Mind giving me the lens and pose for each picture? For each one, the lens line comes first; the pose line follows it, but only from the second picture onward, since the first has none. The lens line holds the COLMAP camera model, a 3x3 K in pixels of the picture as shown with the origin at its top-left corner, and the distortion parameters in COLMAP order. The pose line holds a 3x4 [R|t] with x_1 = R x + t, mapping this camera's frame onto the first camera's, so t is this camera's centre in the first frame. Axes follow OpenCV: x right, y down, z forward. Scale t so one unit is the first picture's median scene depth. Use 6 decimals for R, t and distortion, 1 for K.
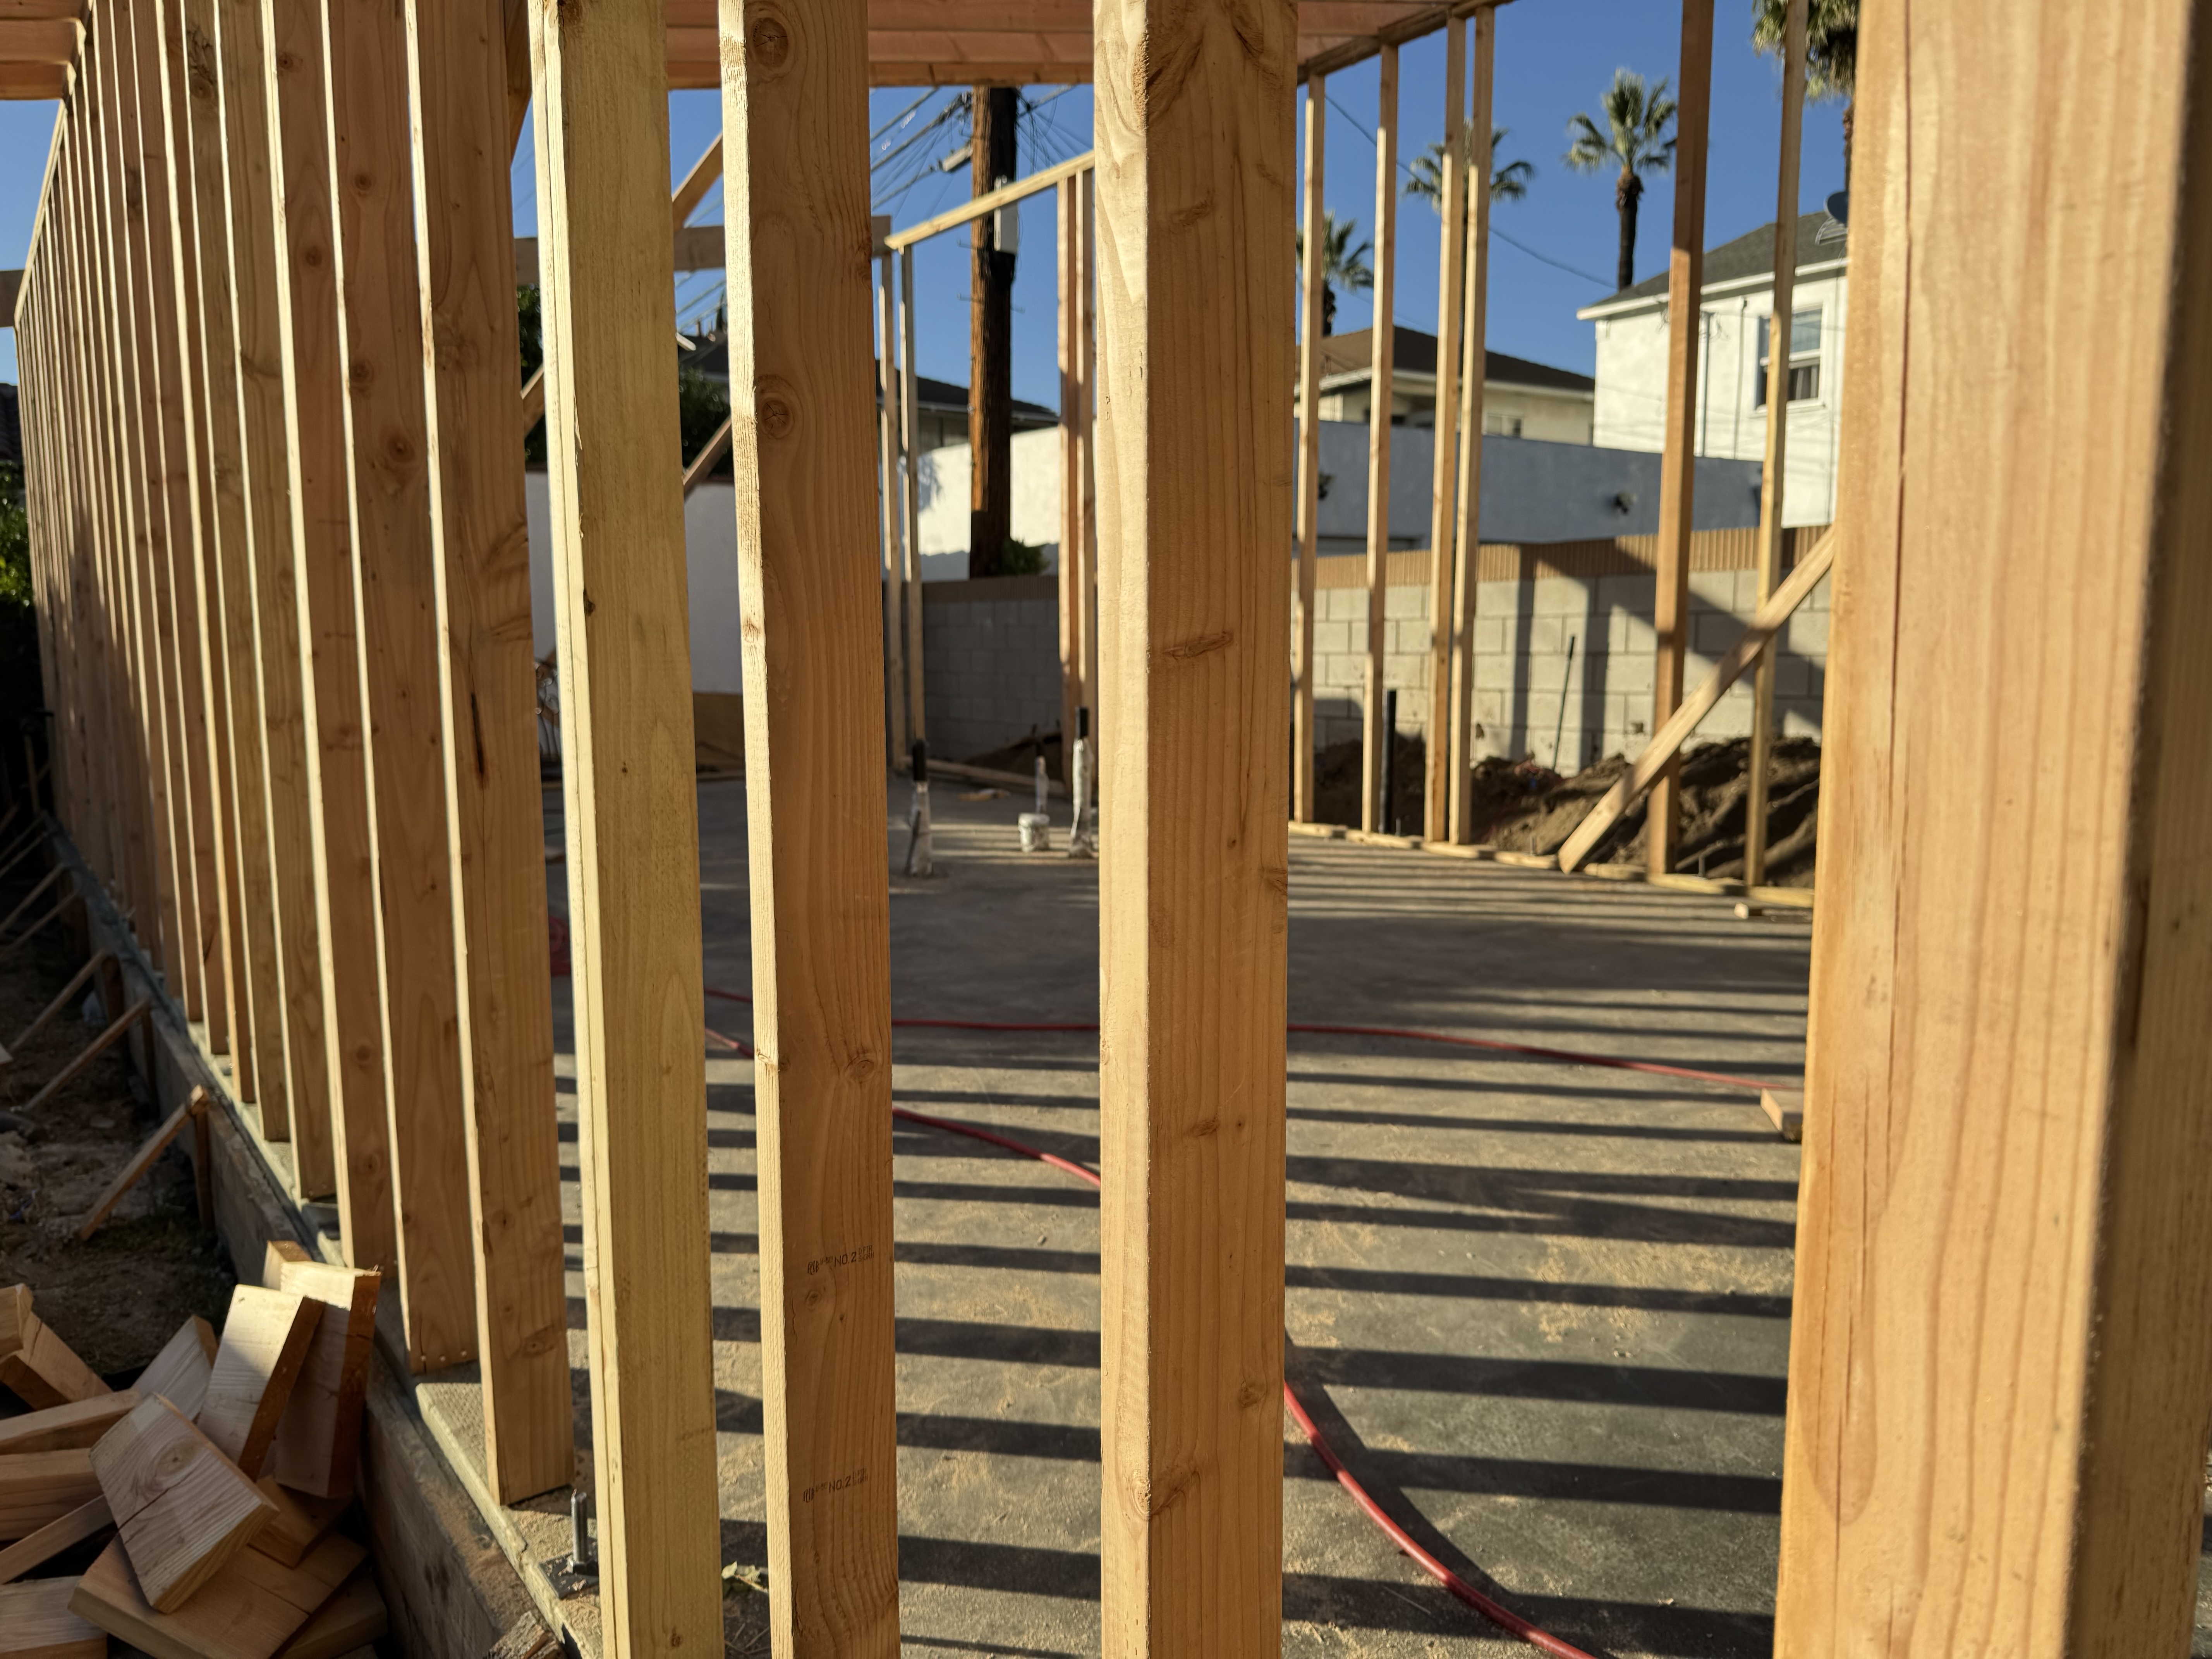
lens RADIAL K [[1541.1, 0, 1106.0], [0, 1541.1, 829.5], [0, 0, 1]] dist [0.009592, -0.028219]
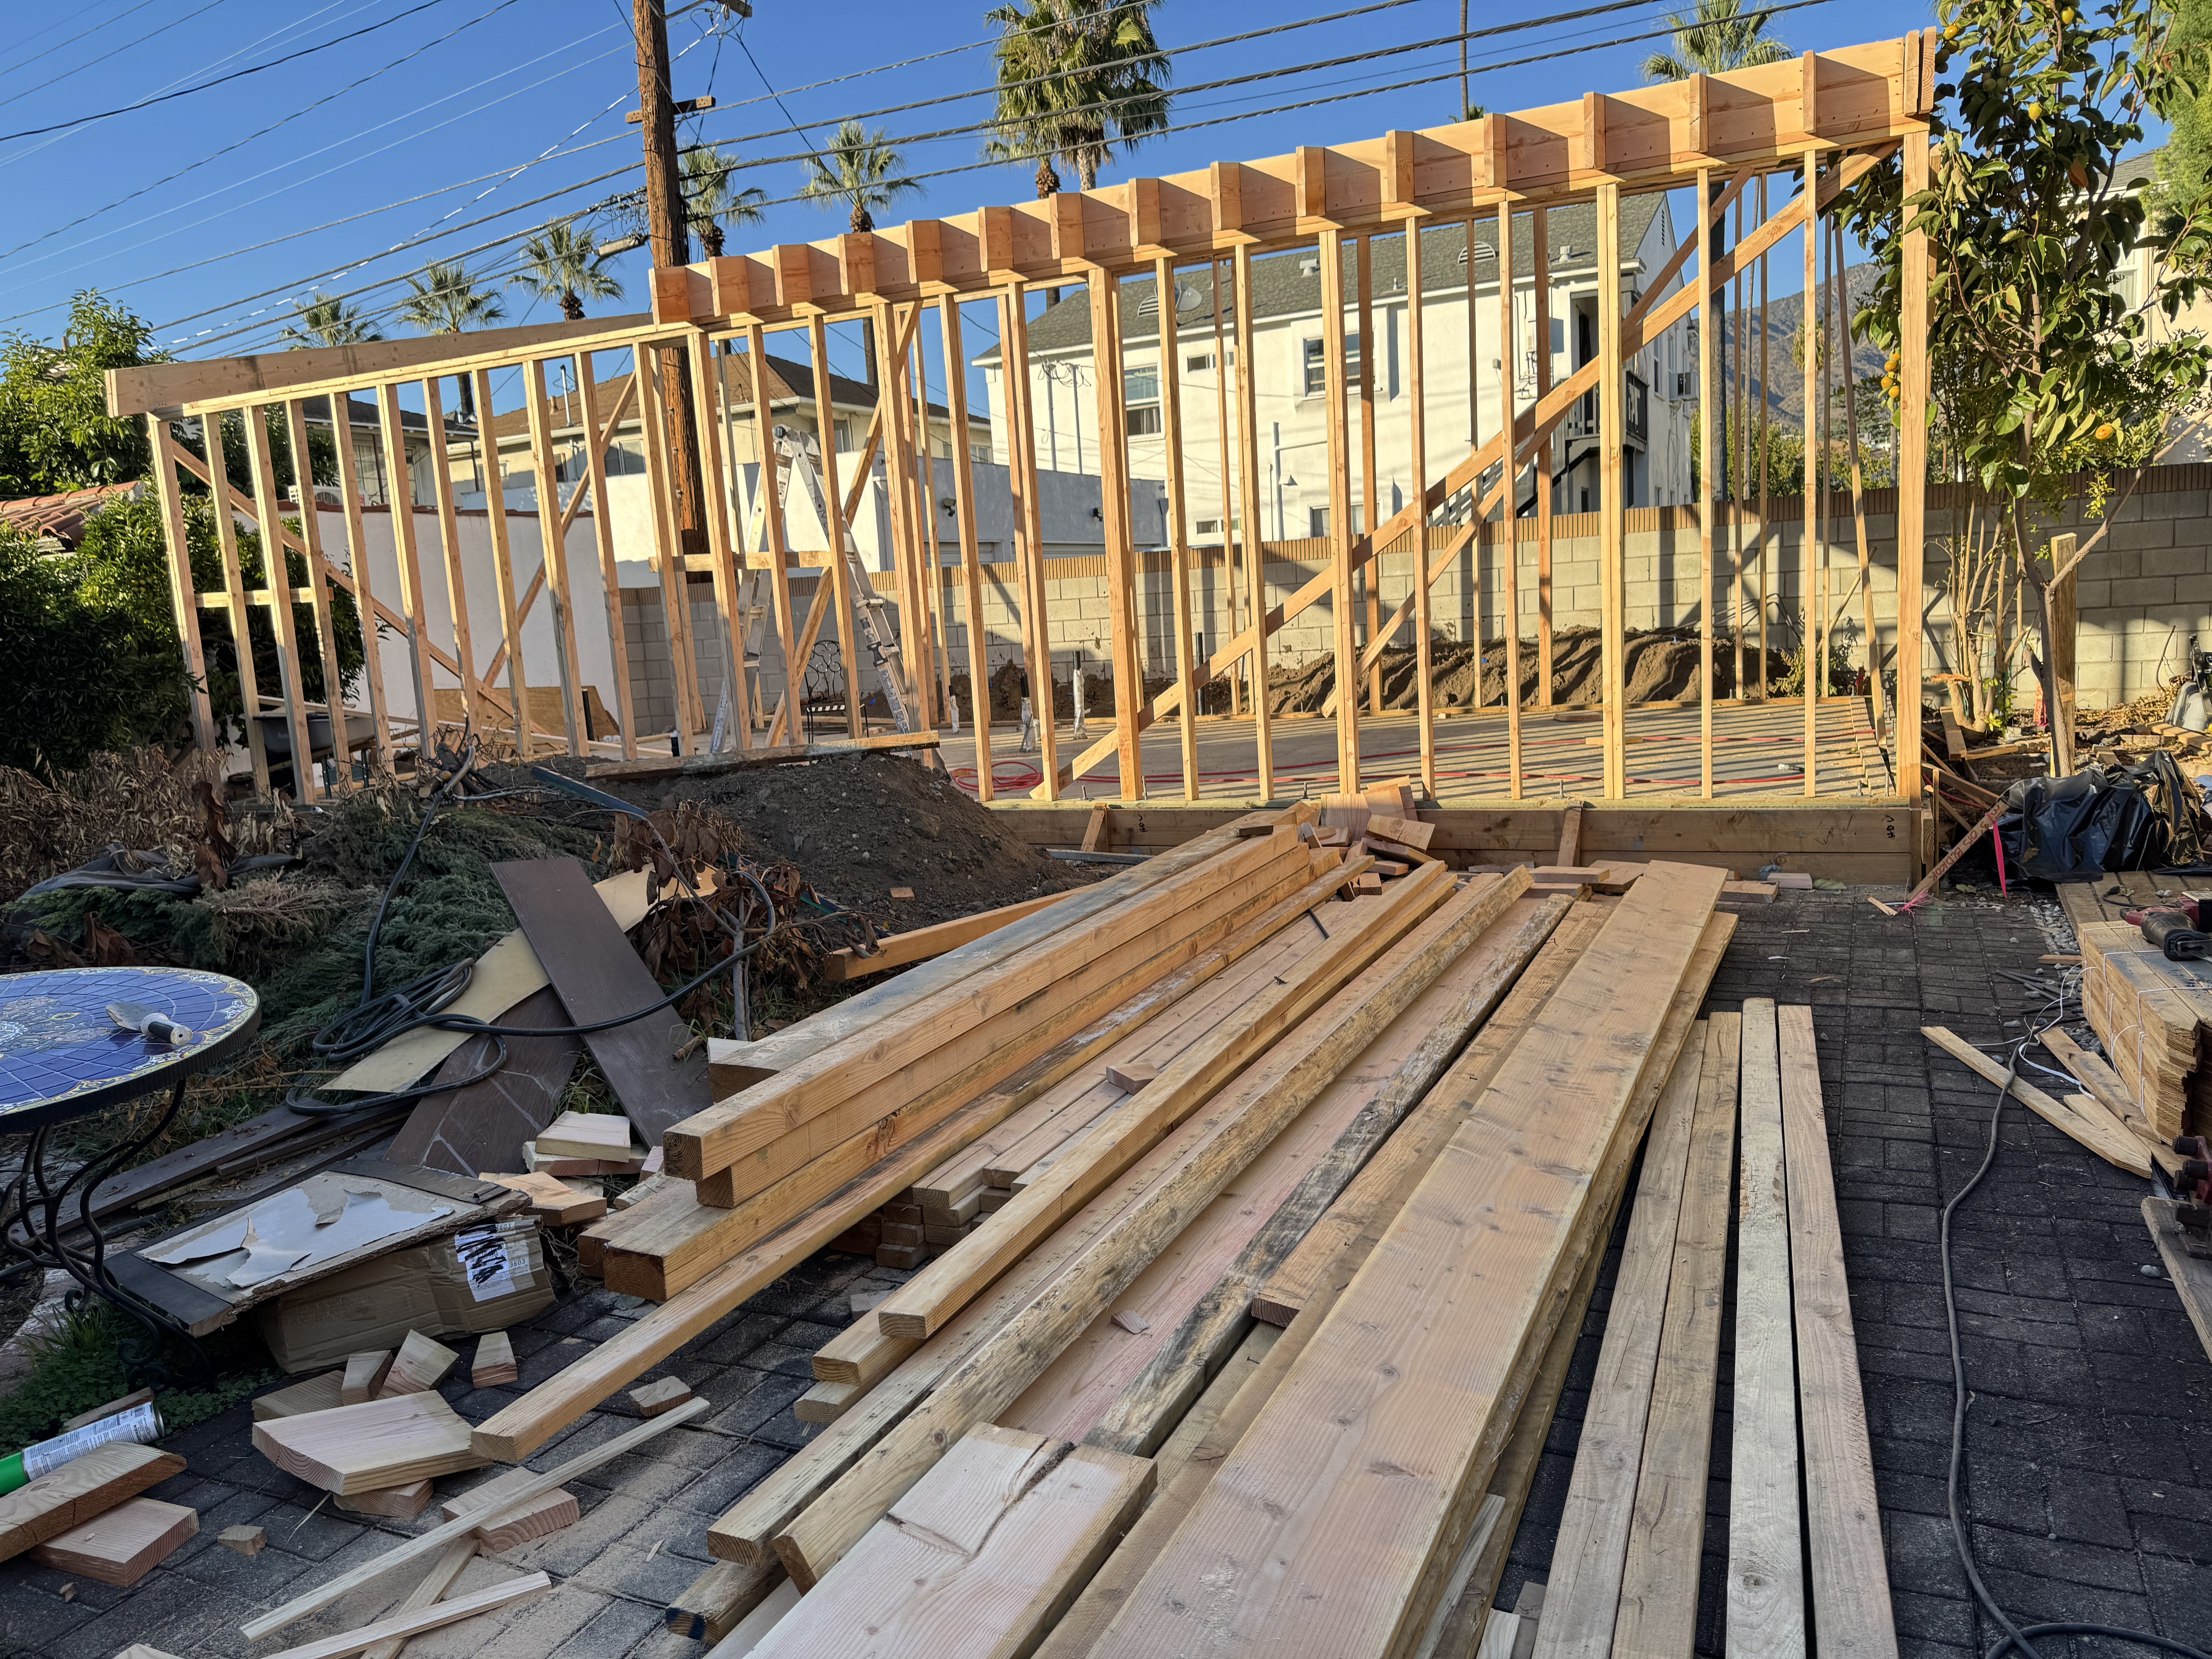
lens RADIAL K [[1541.1, 0, 1106.0], [0, 1541.1, 829.5], [0, 0, 1]] dist [0.009592, -0.028219]
pose [[0.868939, -0.116171, 0.481091, -0.101436], [0.114954, 0.992851, 0.032119, 0.008338], [-0.481383, 0.027394, 0.876082, -0.063501]]
